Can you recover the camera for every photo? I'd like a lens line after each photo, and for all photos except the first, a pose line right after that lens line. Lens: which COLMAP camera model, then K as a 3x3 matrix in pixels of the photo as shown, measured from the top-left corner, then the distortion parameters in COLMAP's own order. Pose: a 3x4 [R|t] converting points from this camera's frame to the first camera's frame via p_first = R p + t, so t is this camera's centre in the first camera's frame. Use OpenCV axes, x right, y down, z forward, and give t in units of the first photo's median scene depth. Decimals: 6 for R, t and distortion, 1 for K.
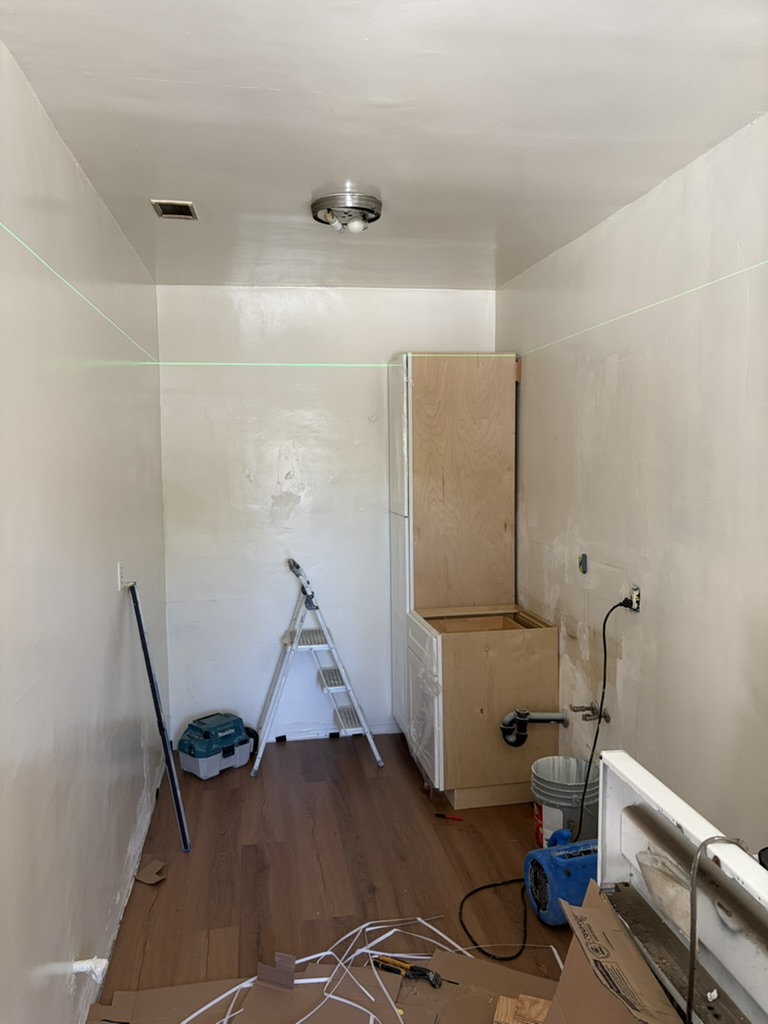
lens RADIAL K [[767.7, 0, 378.7], [0, 767.7, 522.0], [0, 0, 1]] dist [0.048609, -0.059214]
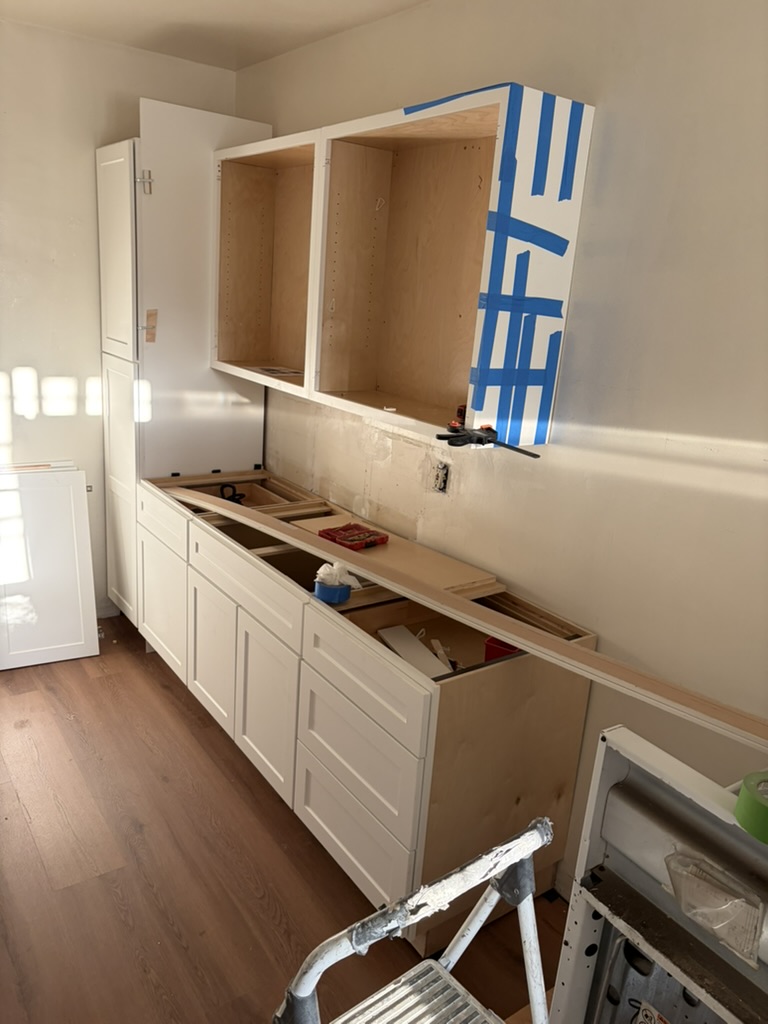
lens RADIAL K [[767.7, 0, 379.3], [0, 767.7, 514.7], [0, 0, 1]] dist [0.048609, -0.059214]
pose [[0.898185, -0.043566, 0.437453, -0.109526], [-0.049398, 0.978774, 0.198900, -0.028170], [-0.436833, -0.200258, 0.876968, 0.195213]]
